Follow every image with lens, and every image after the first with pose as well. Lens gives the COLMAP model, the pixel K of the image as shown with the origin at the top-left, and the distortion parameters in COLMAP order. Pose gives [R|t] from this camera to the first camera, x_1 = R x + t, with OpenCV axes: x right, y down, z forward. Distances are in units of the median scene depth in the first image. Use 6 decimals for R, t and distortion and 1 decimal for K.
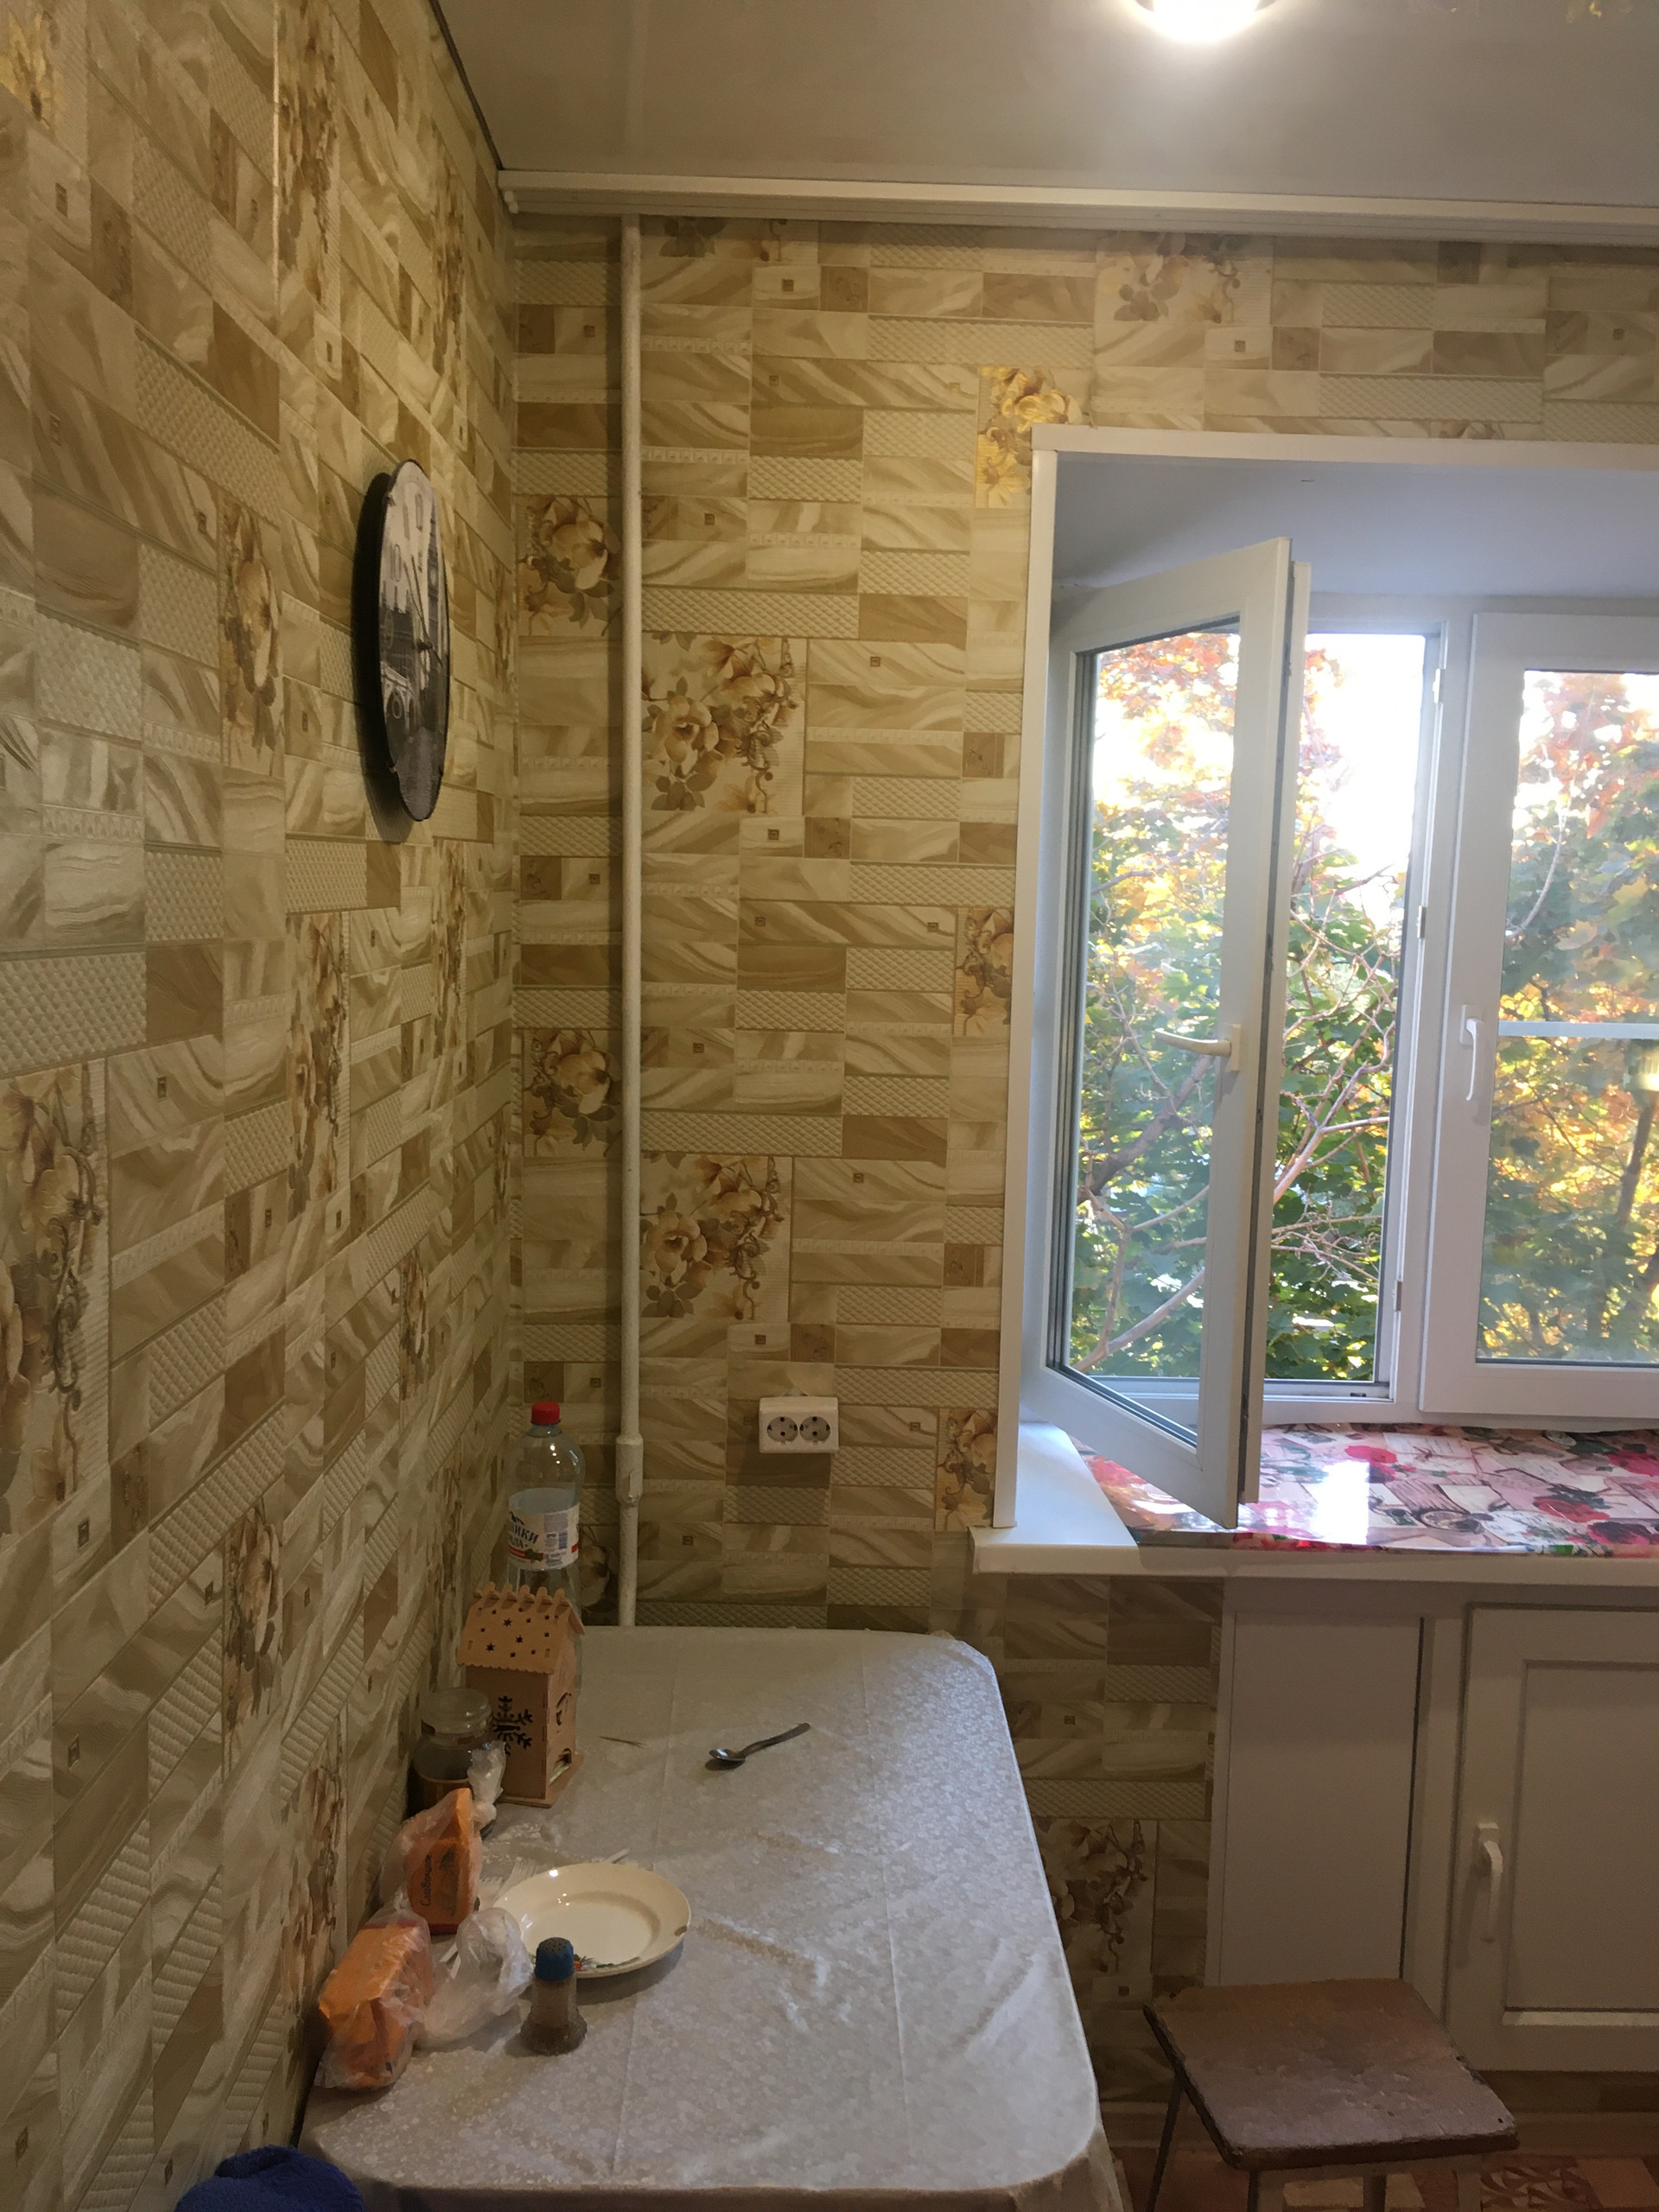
lens RADIAL K [[1883.3, 0, 827.2], [0, 1883.3, 1100.3], [0, 0, 1]] dist [0.117385, -0.176355]
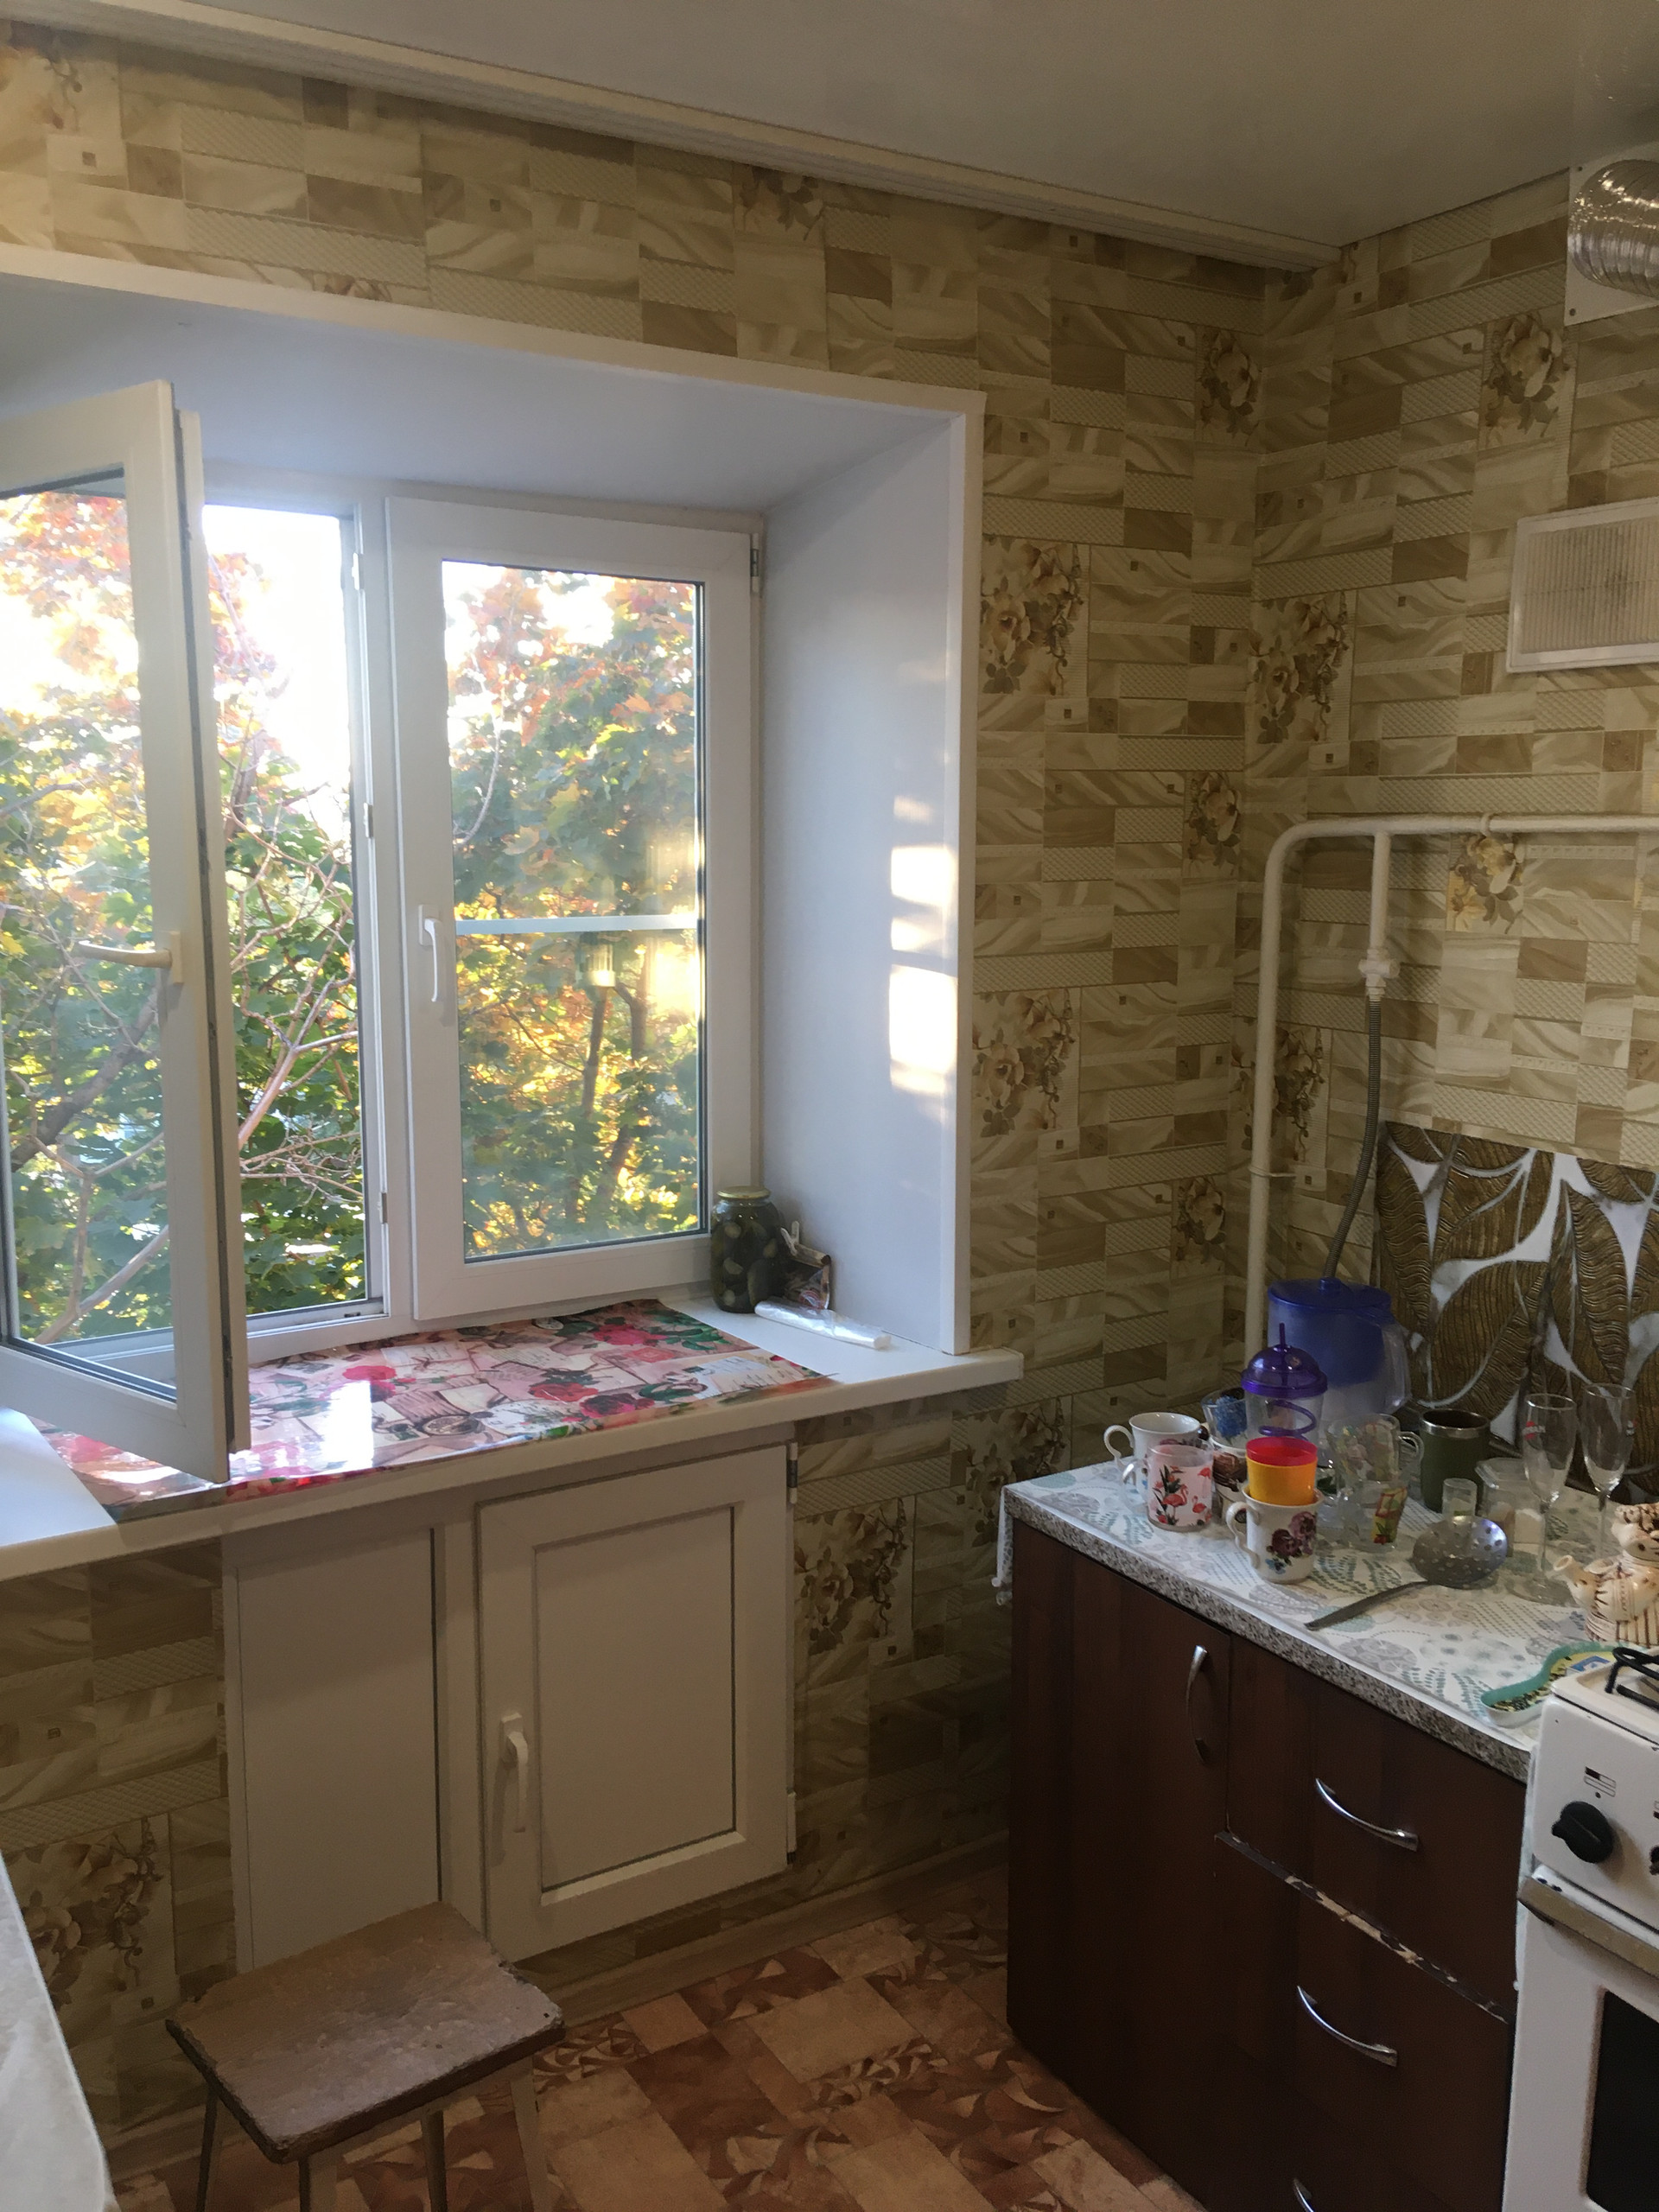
lens RADIAL K [[1883.3, 0, 827.2], [0, 1883.3, 1100.3], [0, 0, 1]] dist [0.117385, -0.176355]
pose [[0.862193, -0.100977, 0.496414, 0.021493], [0.081579, 0.994819, 0.060670, 0.008315], [-0.499968, -0.011812, 0.865963, 0.050079]]
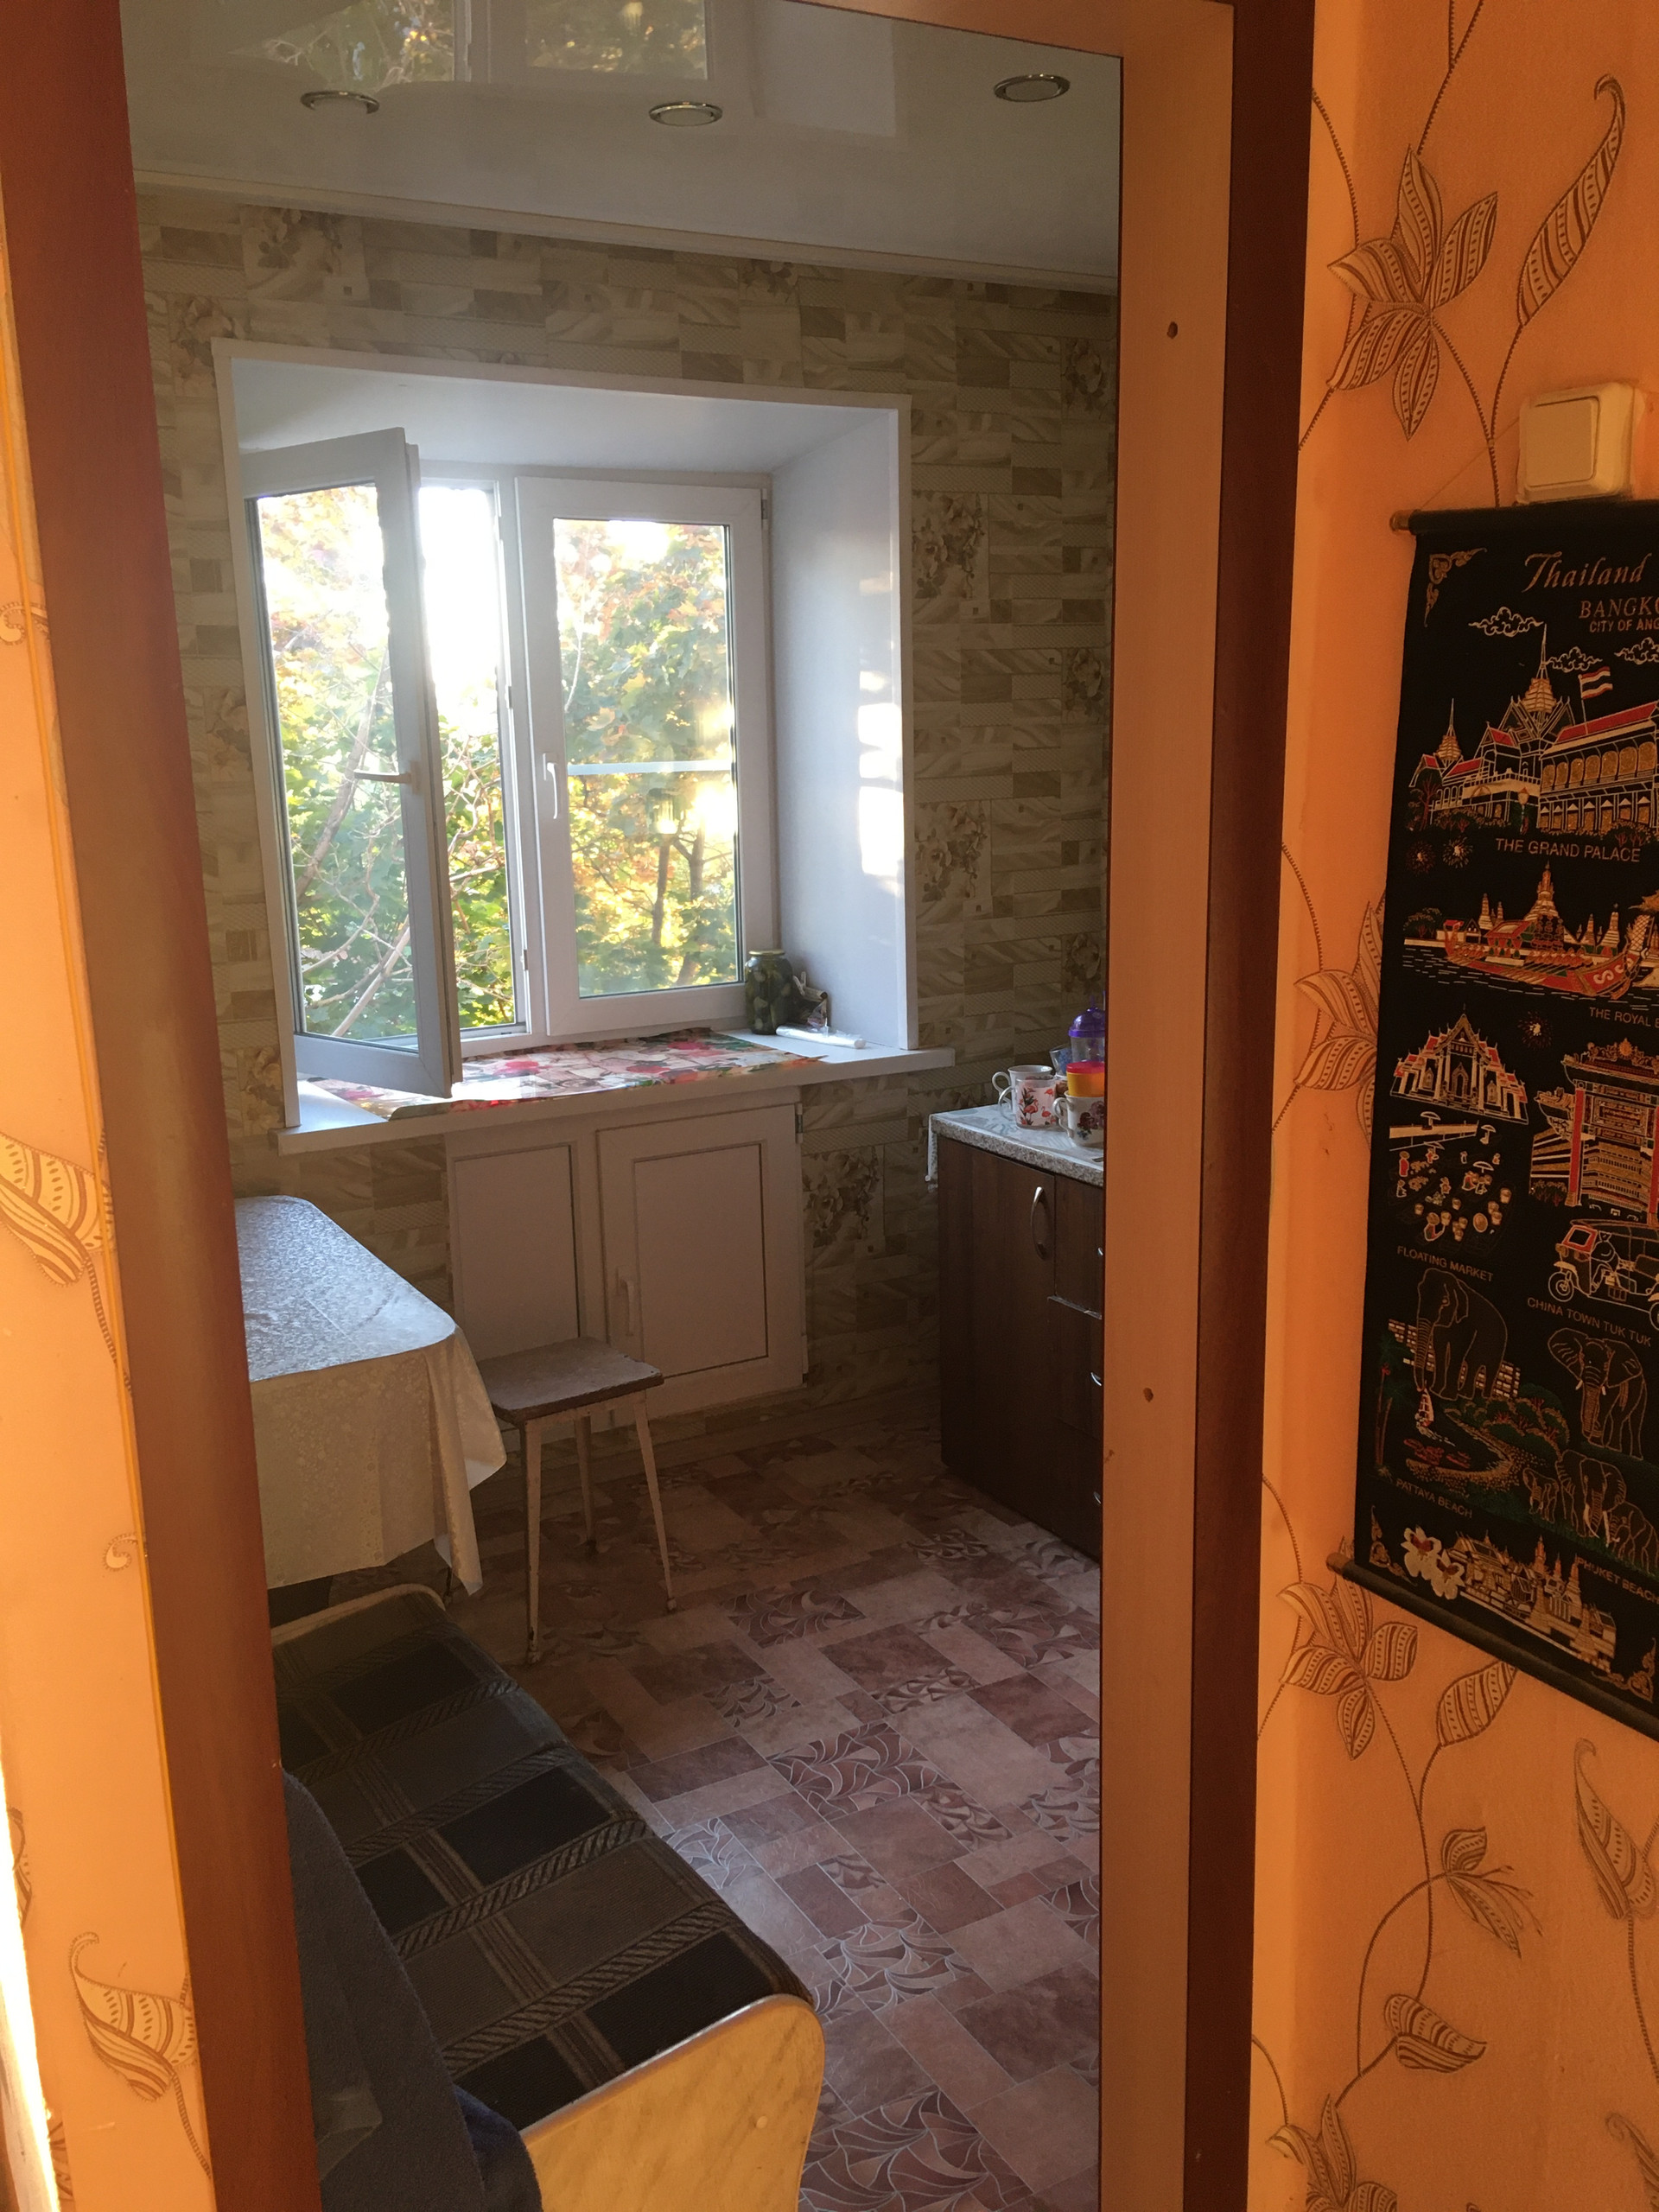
lens RADIAL K [[1834.0, 0, 819.5], [0, 1834.0, 1097.1], [0, 0, 1]] dist [0.107087, -0.116277]
pose [[0.877630, -0.145134, 0.456839, -0.171792], [0.103865, 0.987997, 0.114344, 0.073511], [-0.467950, -0.052902, 0.882170, -0.378694]]
